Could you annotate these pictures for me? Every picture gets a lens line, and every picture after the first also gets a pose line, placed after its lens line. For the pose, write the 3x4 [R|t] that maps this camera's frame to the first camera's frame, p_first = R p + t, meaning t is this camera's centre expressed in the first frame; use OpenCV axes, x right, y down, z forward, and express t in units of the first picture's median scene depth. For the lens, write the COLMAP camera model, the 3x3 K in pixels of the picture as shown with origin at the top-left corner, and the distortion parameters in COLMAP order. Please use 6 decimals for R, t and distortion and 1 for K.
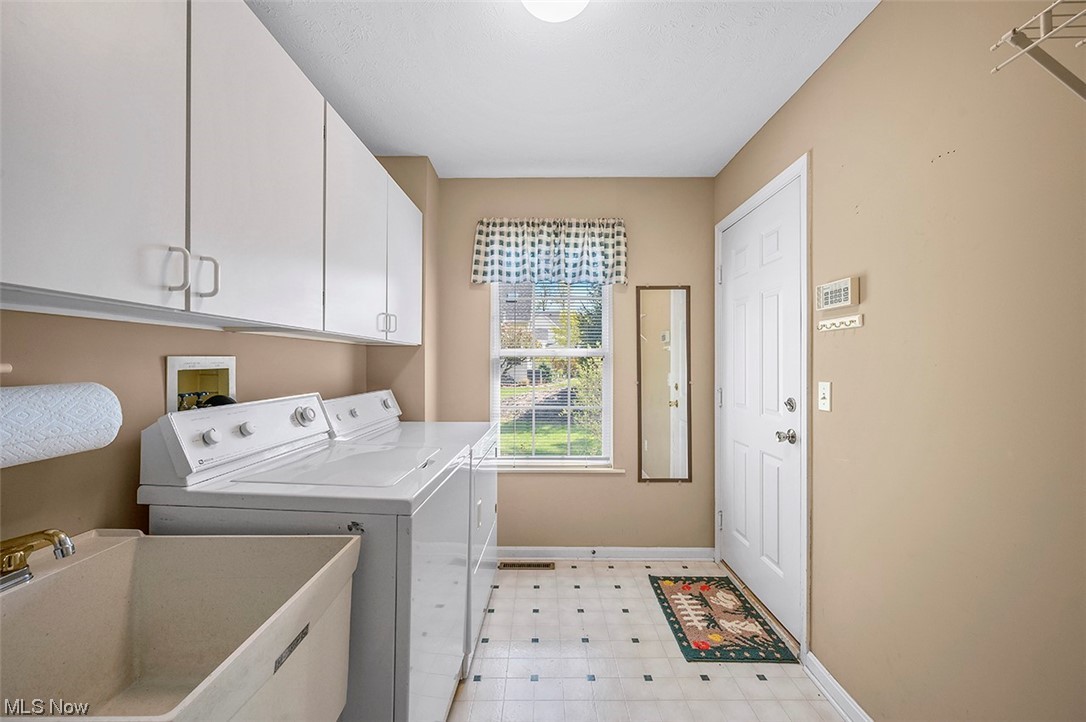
lens RADIAL K [[425.5, 0, 544.8], [0, 425.5, 363.6], [0, 0, 1]] dist [-0.002143, 0.000835]
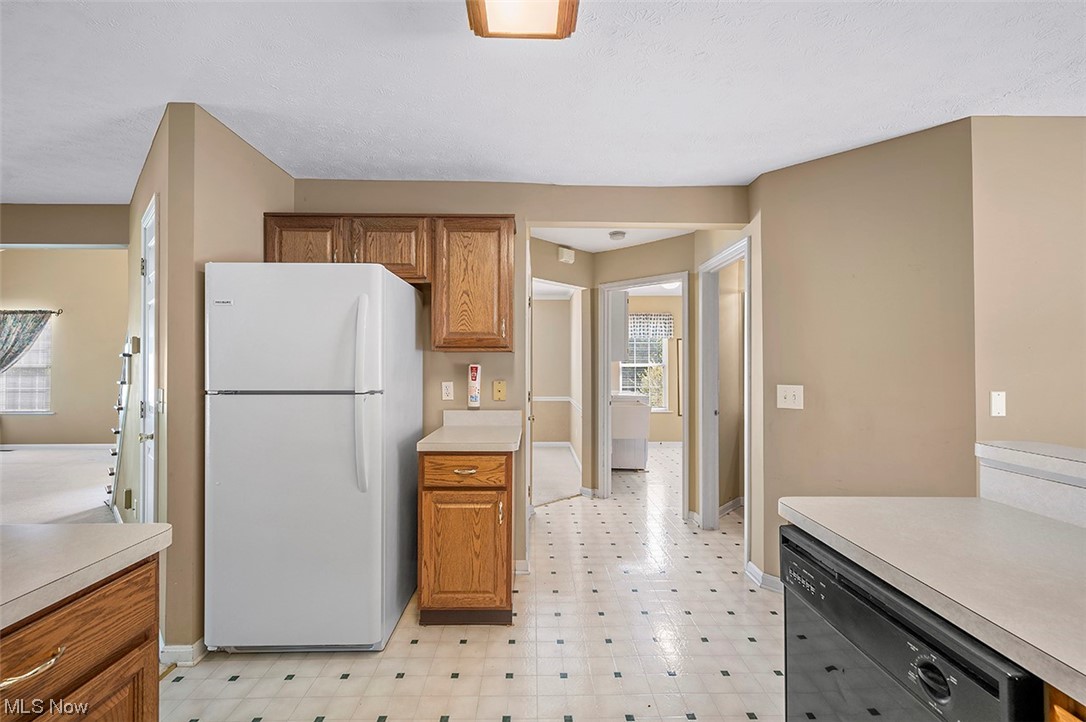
lens RADIAL K [[452.3, 0, 541.4], [0, 452.3, 364.5], [0, 0, 1]] dist [-0.004199, -0.000313]
pose [[0.999545, 0.000434, 0.030154, -0.700403], [-0.000172, 0.999962, -0.008675, -0.005245], [-0.030156, 0.008666, 0.999508, -1.733119]]
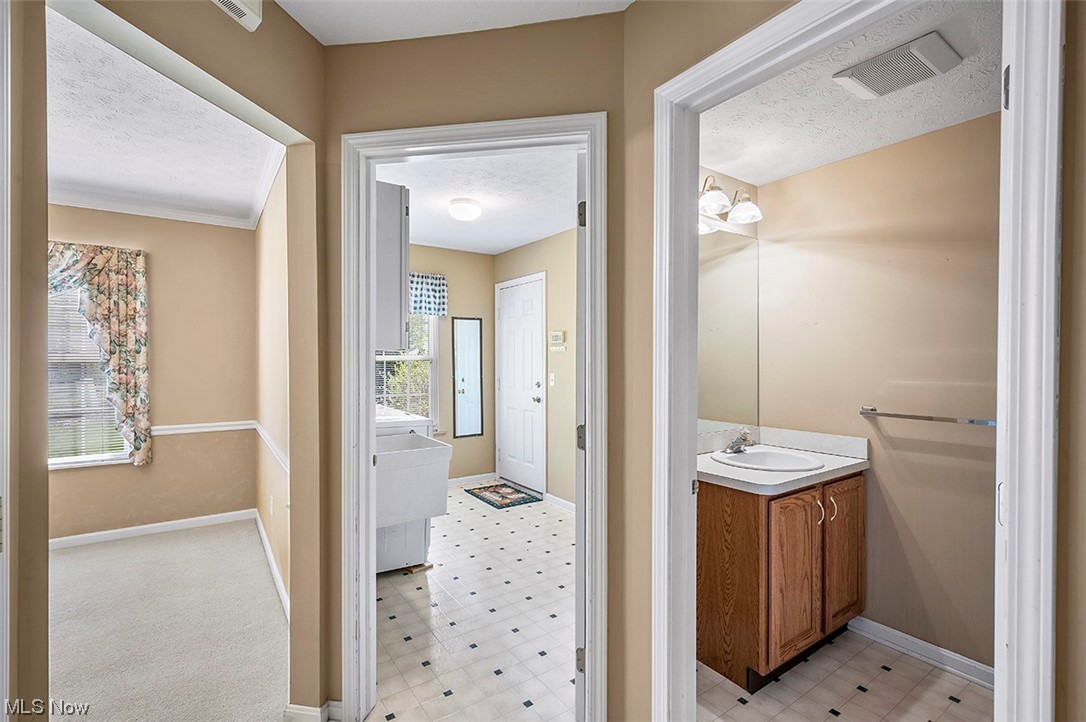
lens RADIAL K [[495.0, 0, 550.3], [0, 495.0, 360.7], [0, 0, 1]] dist [0.001990, 0.000024]
pose [[0.811406, -0.003303, 0.584473, -0.600528], [0.001104, 0.999991, 0.004118, -0.024983], [-0.584481, -0.002696, 0.811403, -0.766402]]
